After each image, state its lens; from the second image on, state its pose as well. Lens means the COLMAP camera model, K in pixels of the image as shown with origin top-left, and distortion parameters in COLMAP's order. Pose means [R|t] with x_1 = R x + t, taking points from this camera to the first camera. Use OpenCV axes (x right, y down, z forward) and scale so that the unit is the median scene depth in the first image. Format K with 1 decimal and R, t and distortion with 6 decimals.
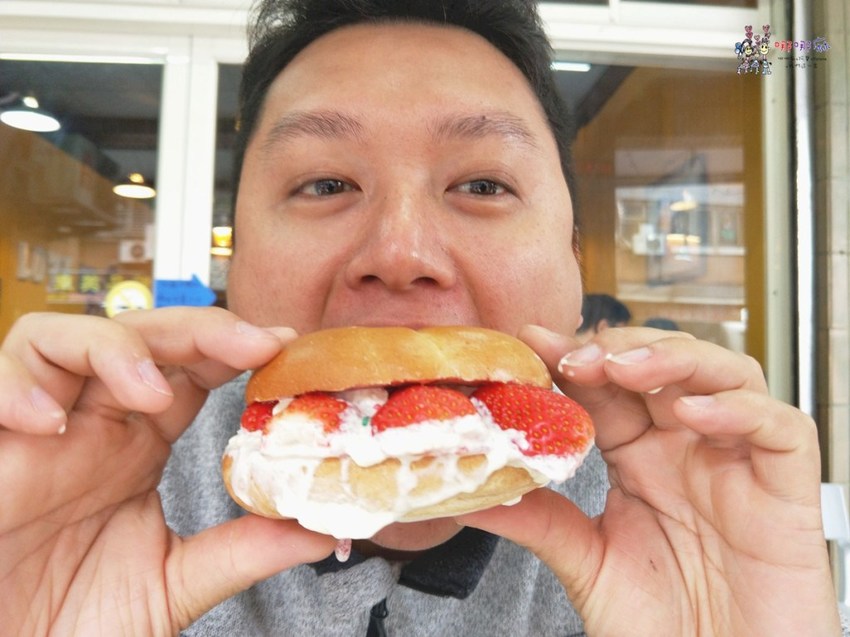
lens RADIAL K [[739.8, 0, 429.3], [0, 739.8, 317.9], [0, 0, 1]] dist [-0.020954, 0.024055]
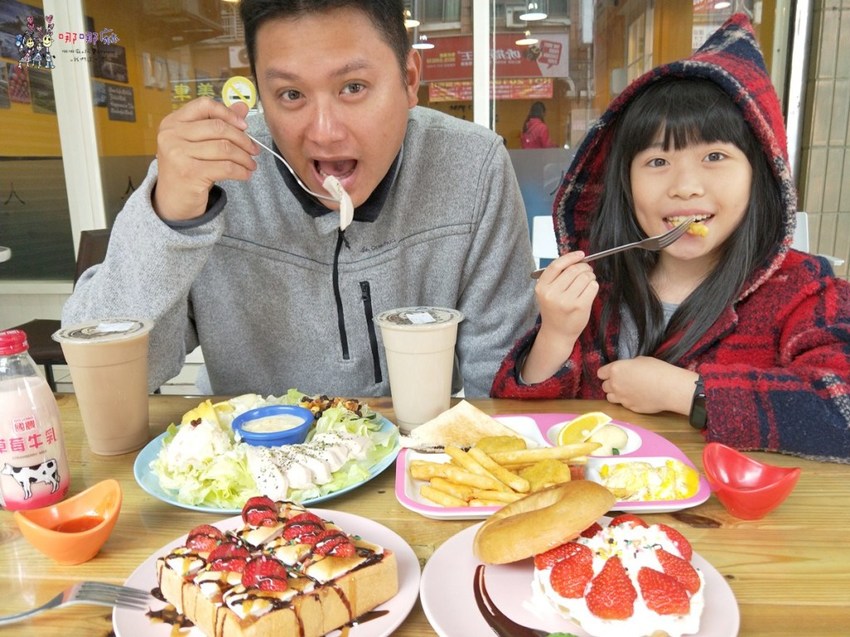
lens RADIAL K [[739.8, 0, 422.1], [0, 739.8, 323.3], [0, 0, 1]] dist [-0.020954, 0.024055]
pose [[0.983849, -0.010477, -0.178693, 0.071253], [0.059418, 0.960796, 0.270815, 0.014603], [0.168851, -0.277059, 0.945901, -0.125272]]
